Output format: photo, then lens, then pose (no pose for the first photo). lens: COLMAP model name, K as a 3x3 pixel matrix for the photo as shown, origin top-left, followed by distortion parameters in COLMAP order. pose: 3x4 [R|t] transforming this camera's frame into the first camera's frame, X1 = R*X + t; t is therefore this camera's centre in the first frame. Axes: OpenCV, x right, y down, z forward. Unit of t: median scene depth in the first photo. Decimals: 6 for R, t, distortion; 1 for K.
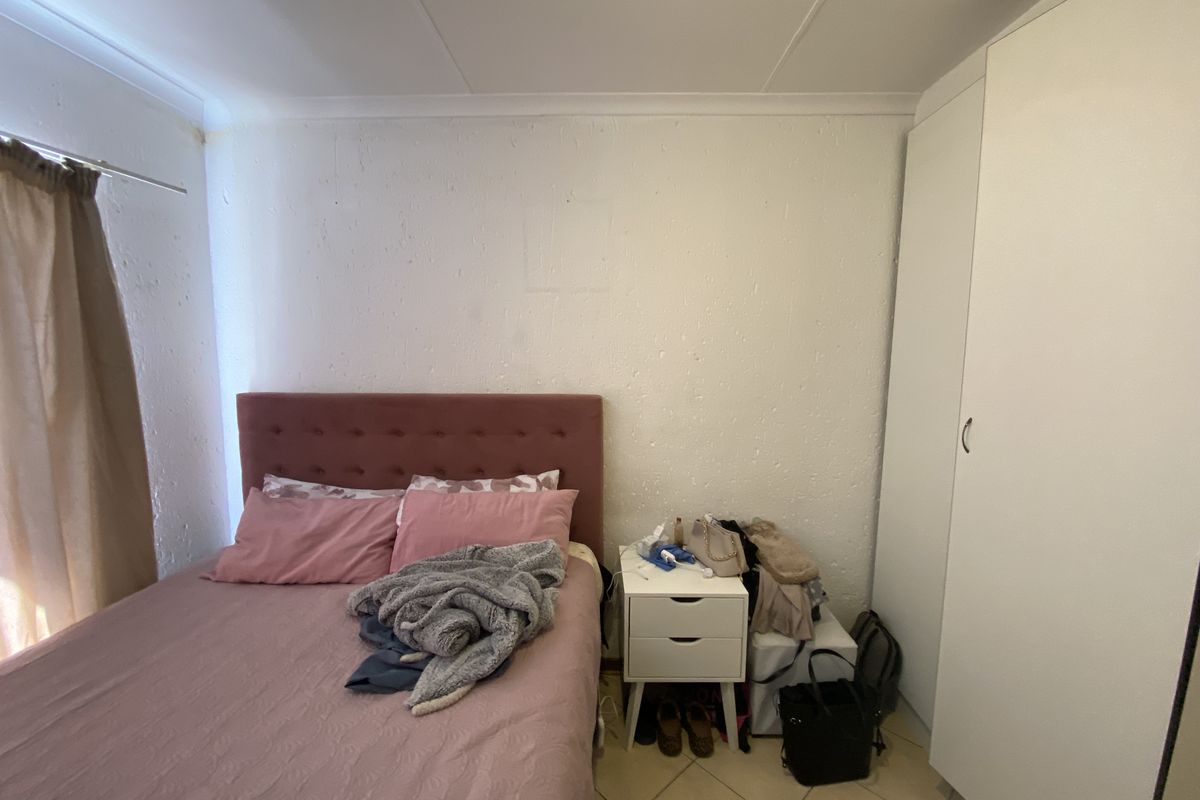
lens RADIAL K [[480.7, 0, 600.0], [0, 480.7, 400.0], [0, 0, 1]] dist [0.001615, -0.012734]
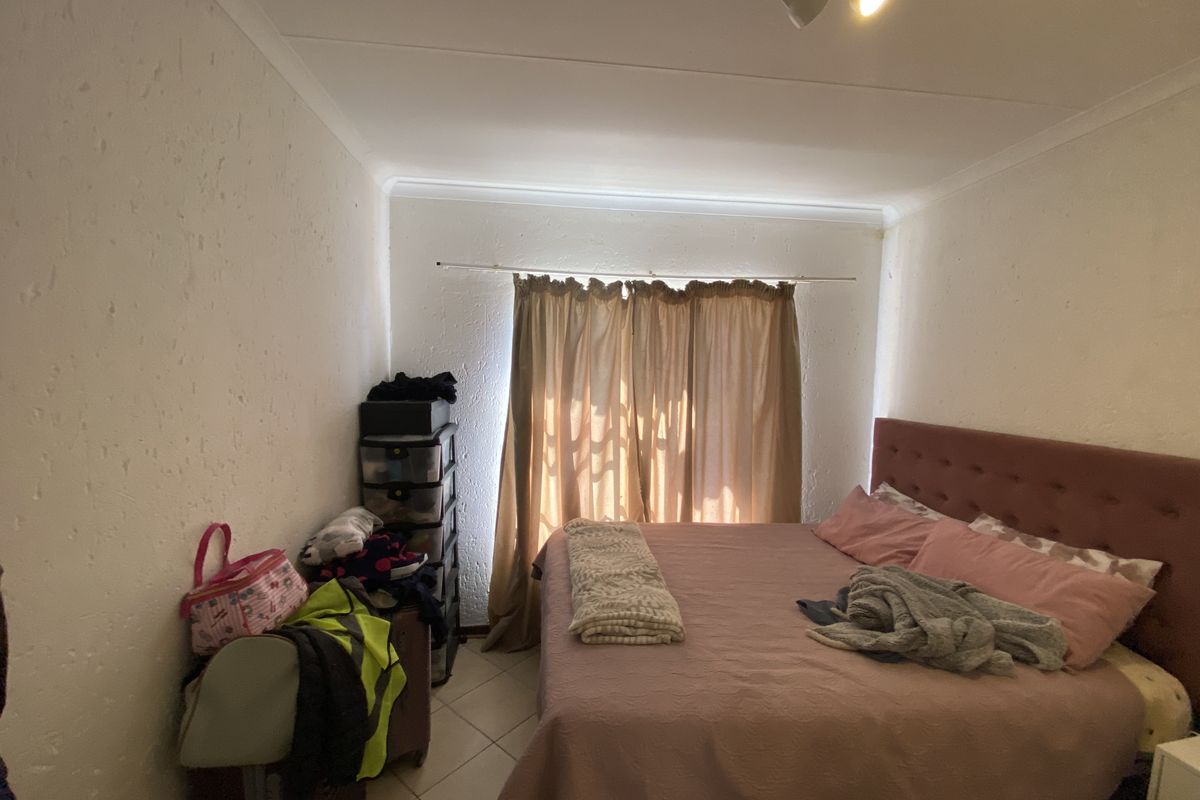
lens RADIAL K [[464.2, 0, 600.0], [0, 464.2, 400.0], [0, 0, 1]] dist [-0.000315, 0.000002]
pose [[0.139416, 0.058252, -0.988519, 0.535190], [-0.133862, 0.990214, 0.039473, -0.012220], [0.981144, 0.126822, 0.145849, 0.051616]]
